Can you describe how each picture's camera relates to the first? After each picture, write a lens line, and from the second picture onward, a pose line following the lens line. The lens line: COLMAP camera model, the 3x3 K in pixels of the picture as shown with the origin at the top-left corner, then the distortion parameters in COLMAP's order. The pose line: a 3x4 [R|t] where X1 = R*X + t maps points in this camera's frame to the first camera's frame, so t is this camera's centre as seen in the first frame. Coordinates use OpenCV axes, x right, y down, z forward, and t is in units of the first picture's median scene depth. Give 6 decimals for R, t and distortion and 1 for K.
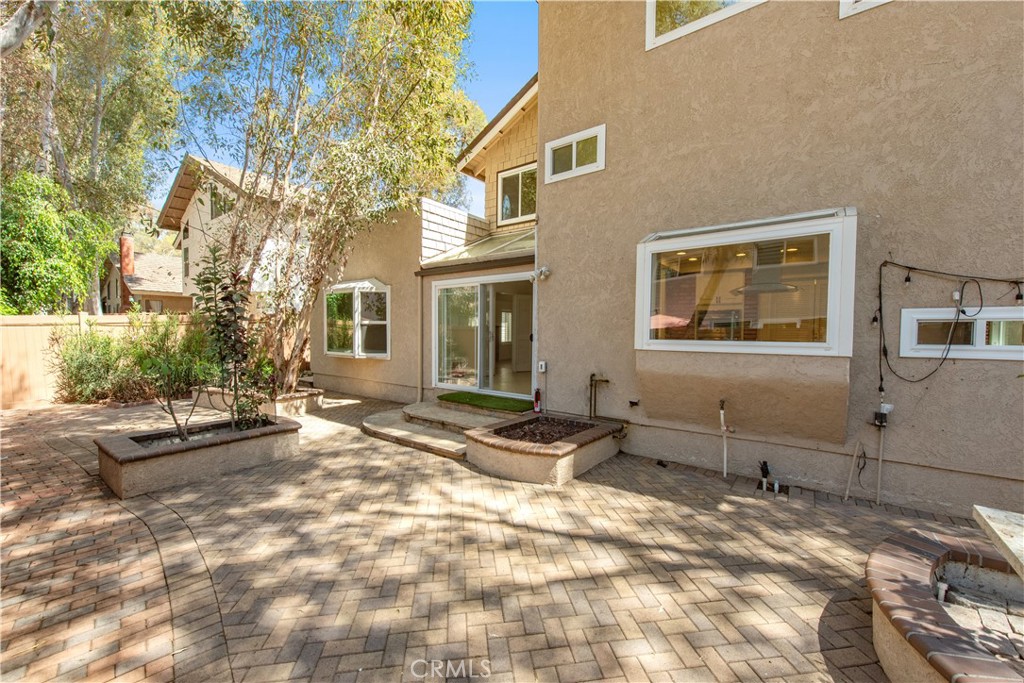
lens RADIAL K [[401.8, 0, 514.0], [0, 401.8, 343.9], [0, 0, 1]] dist [0.009027, -0.000638]
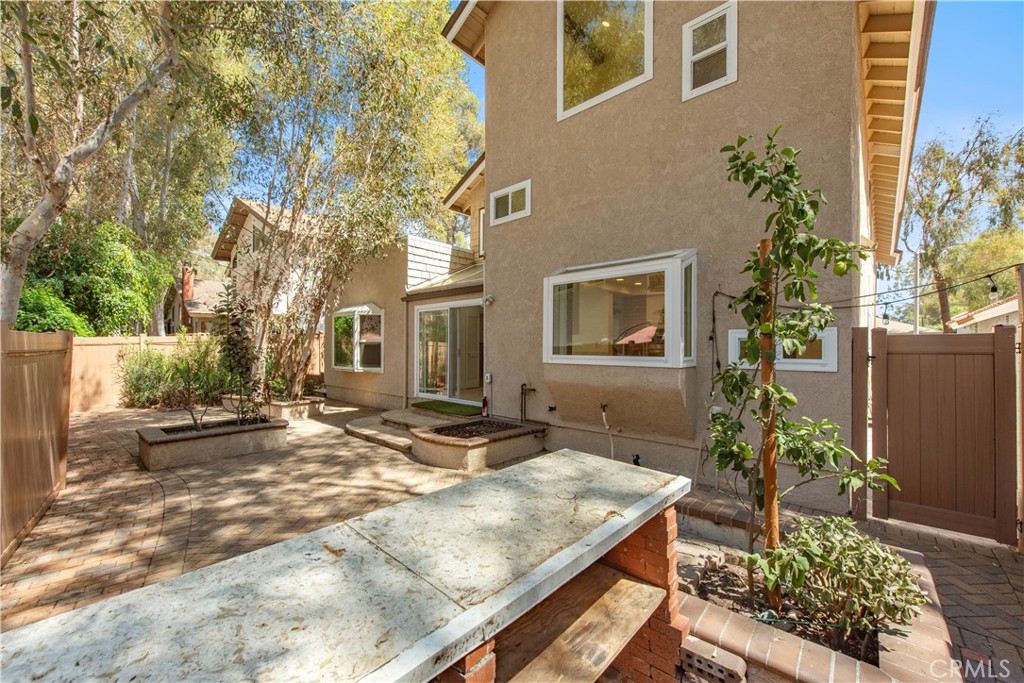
lens RADIAL K [[401.8, 0, 514.0], [0, 401.8, 343.9], [0, 0, 1]] dist [0.009027, -0.000638]
pose [[0.995885, -0.004367, -0.090522, 0.305965], [0.000615, 0.999141, -0.041438, 0.006017], [0.090625, 0.041212, 0.995032, -0.215151]]
